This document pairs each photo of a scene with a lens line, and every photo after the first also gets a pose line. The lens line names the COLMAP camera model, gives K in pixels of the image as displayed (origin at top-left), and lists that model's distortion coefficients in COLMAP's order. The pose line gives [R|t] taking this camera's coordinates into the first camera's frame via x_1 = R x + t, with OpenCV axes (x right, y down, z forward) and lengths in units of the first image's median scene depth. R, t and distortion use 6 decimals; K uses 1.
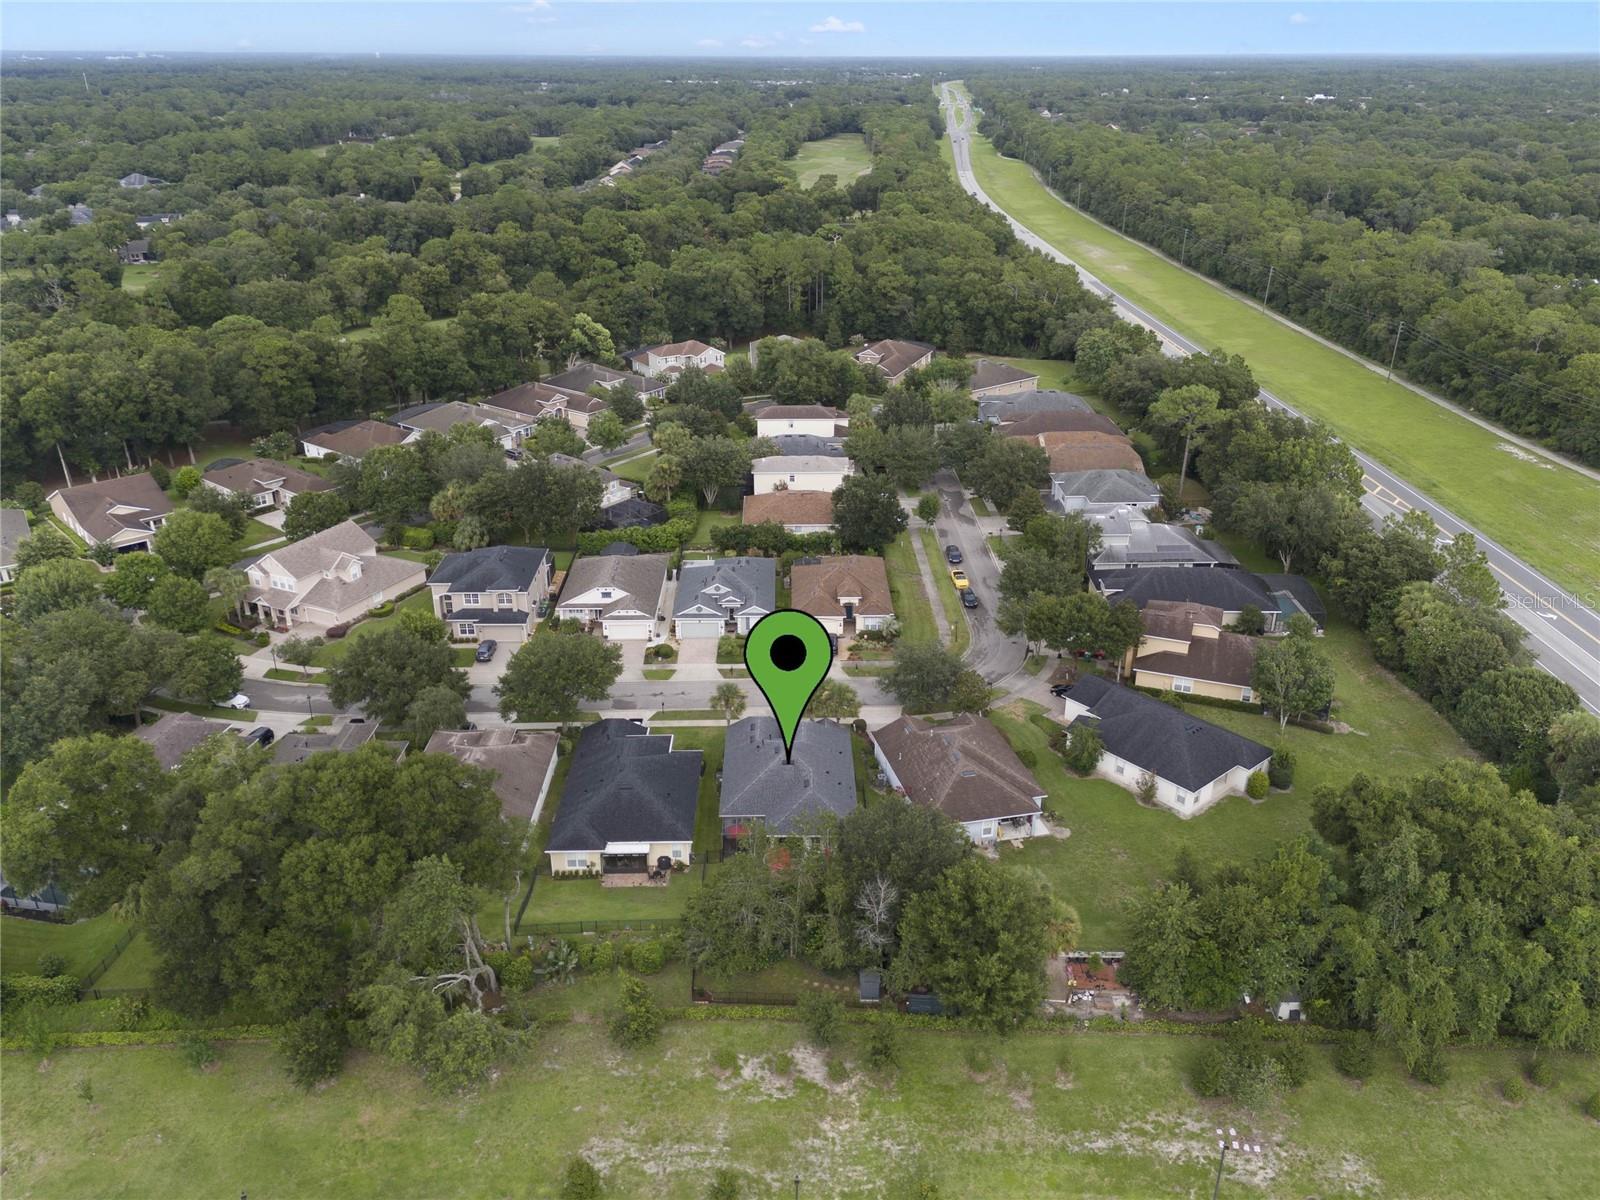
lens RADIAL K [[1196.2, 0, 800.0], [0, 1196.2, 600.0], [0, 0, 1]] dist [0.100593, -0.000704]
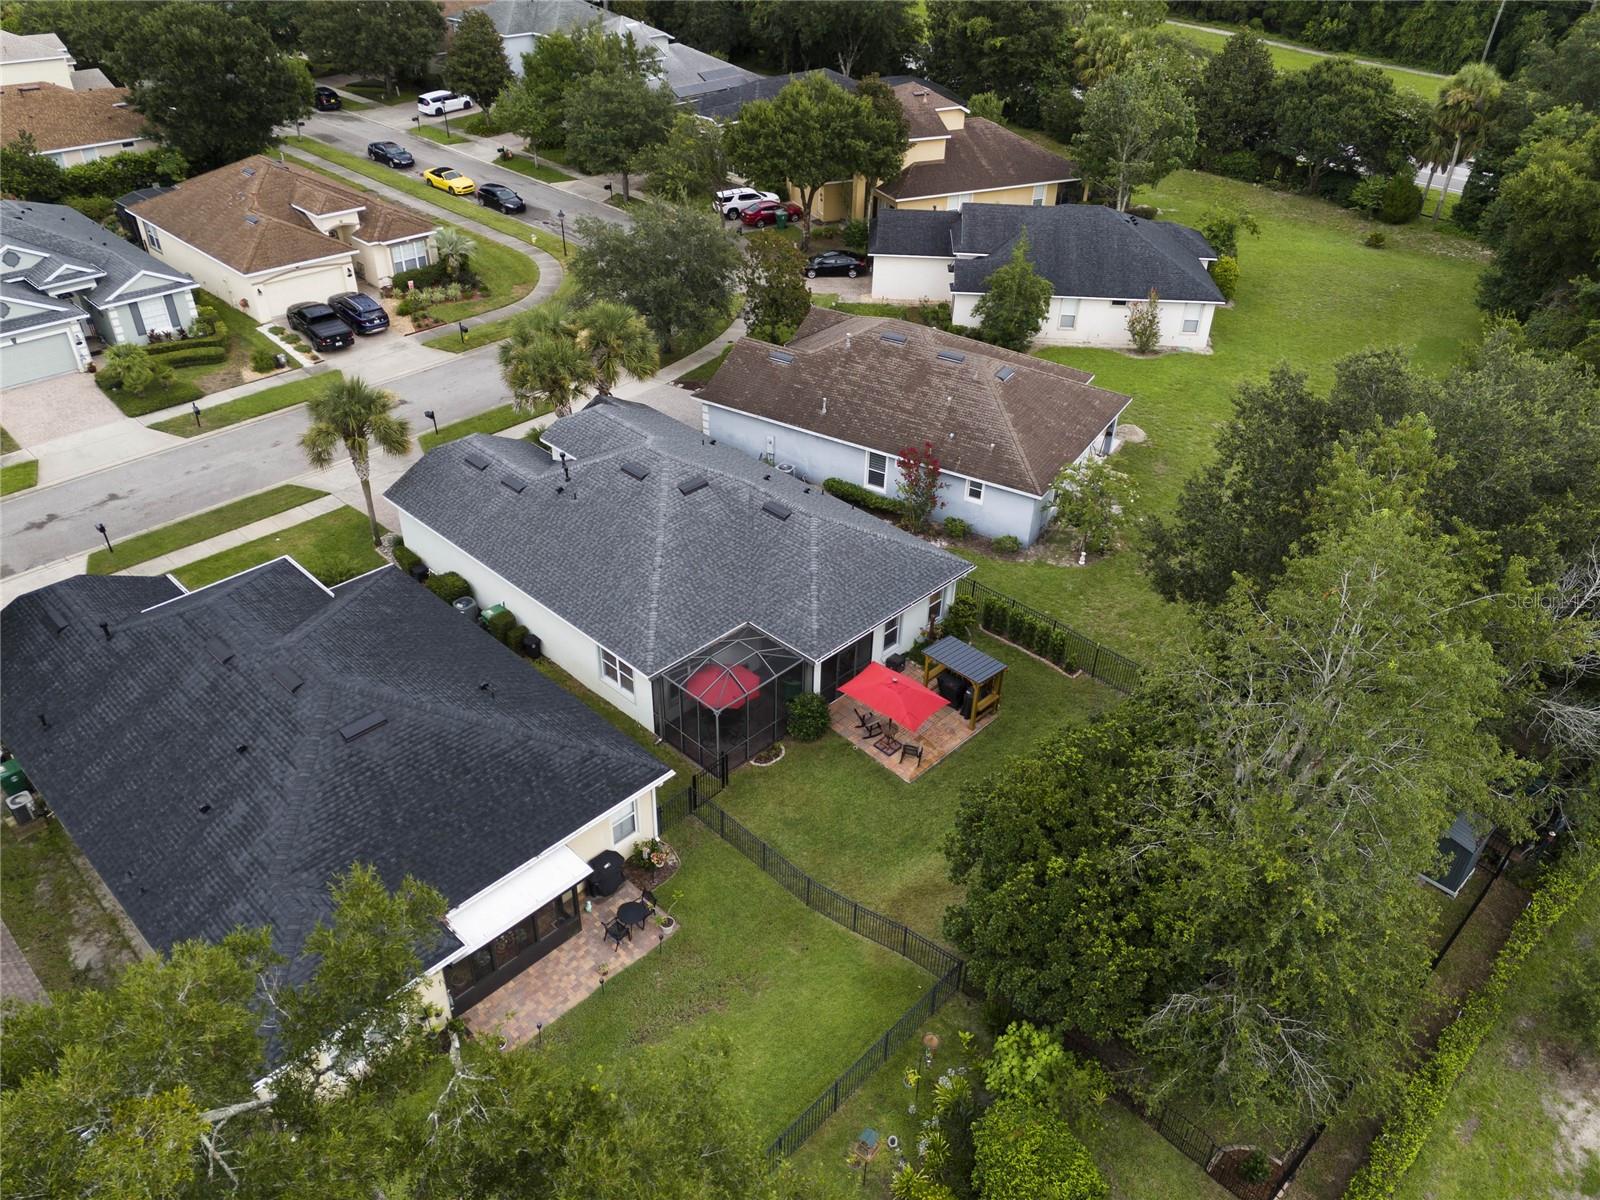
lens RADIAL K [[1169.1, 0, 800.0], [0, 1169.1, 600.0], [0, 0, 1]] dist [0.082852, -0.079995]
pose [[0.706448, -0.389819, 0.590739, -0.172454], [0.271477, 0.920058, 0.282479, 0.057825], [-0.653629, -0.039185, 0.755800, 0.546829]]
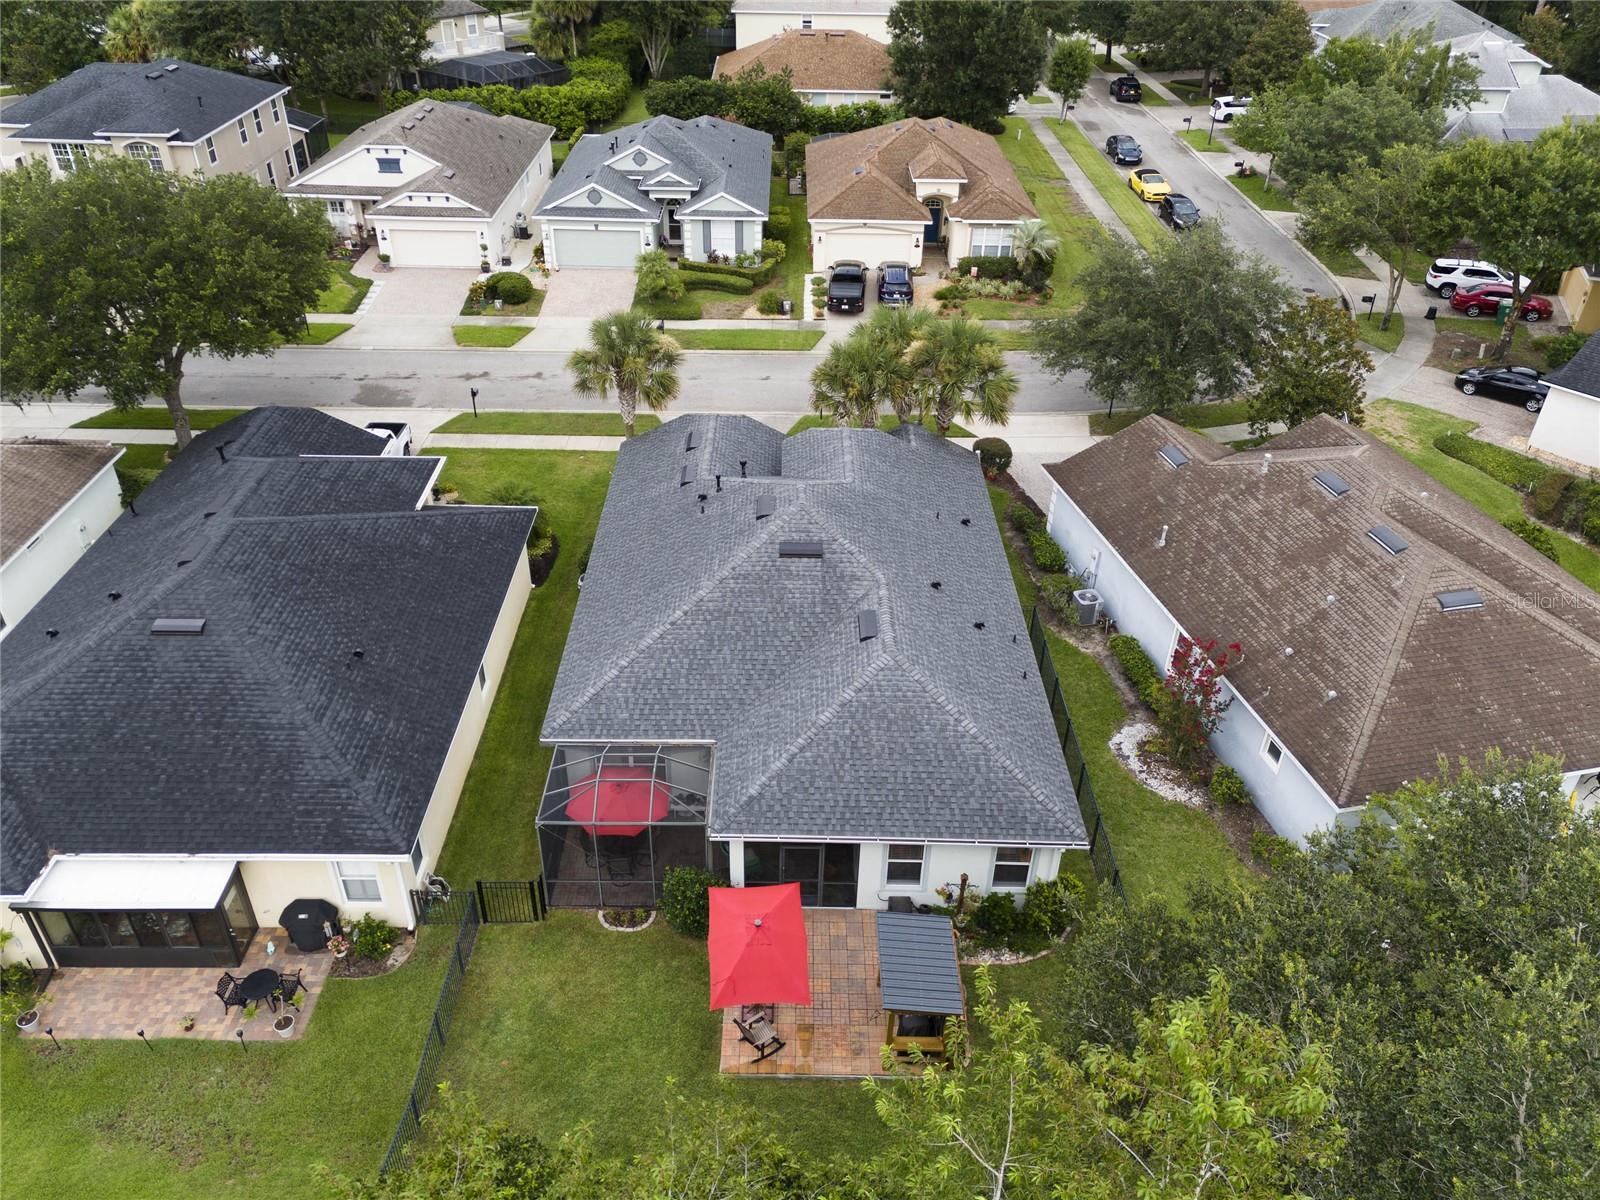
lens RADIAL K [[1169.1, 0, 800.0], [0, 1169.1, 600.0], [0, 0, 1]] dist [0.082852, -0.079995]
pose [[0.999796, 0.019967, 0.003008, -0.008351], [-0.020185, 0.984335, 0.175149, 0.077888], [0.000537, -0.175174, 0.984537, 0.570041]]
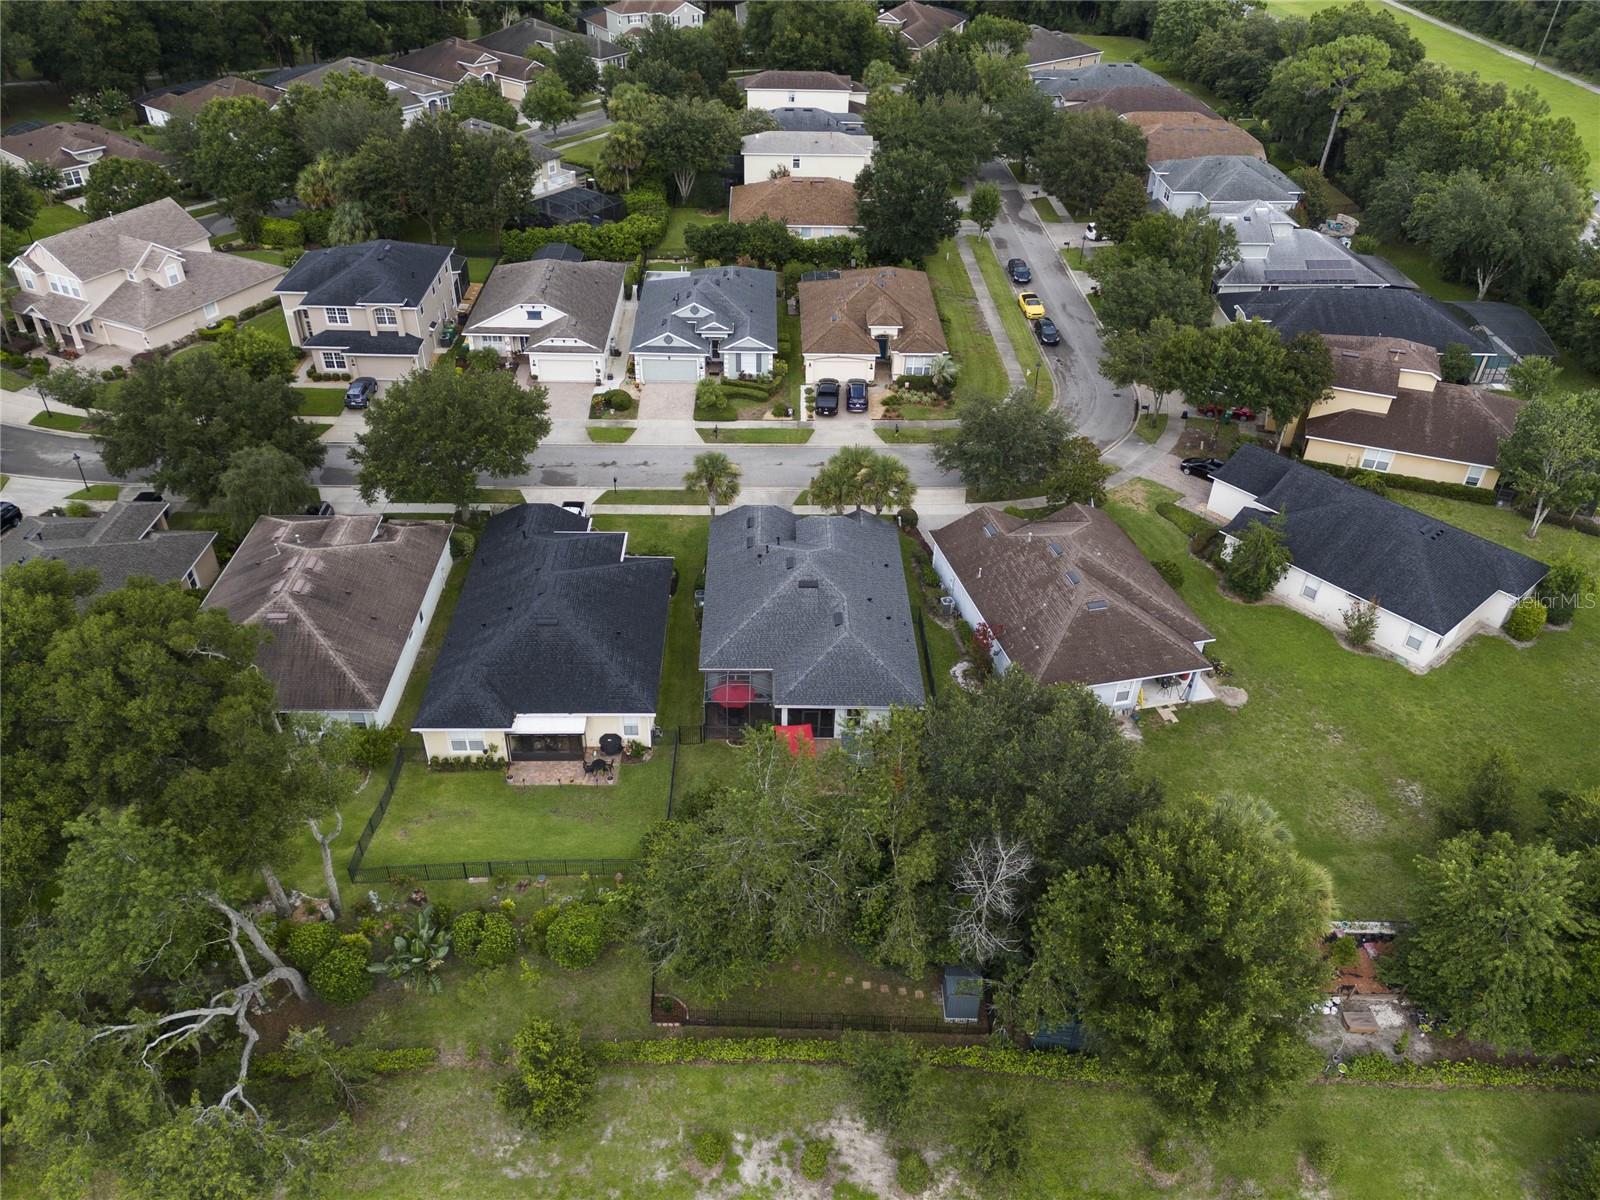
lens RADIAL K [[1169.1, 0, 800.0], [0, 1169.1, 600.0], [0, 0, 1]] dist [0.082852, -0.079995]
pose [[0.999685, 0.013538, 0.021141, -0.021275], [-0.017642, 0.977976, 0.207972, 0.012872], [-0.017860, -0.208280, 0.977906, 0.313086]]
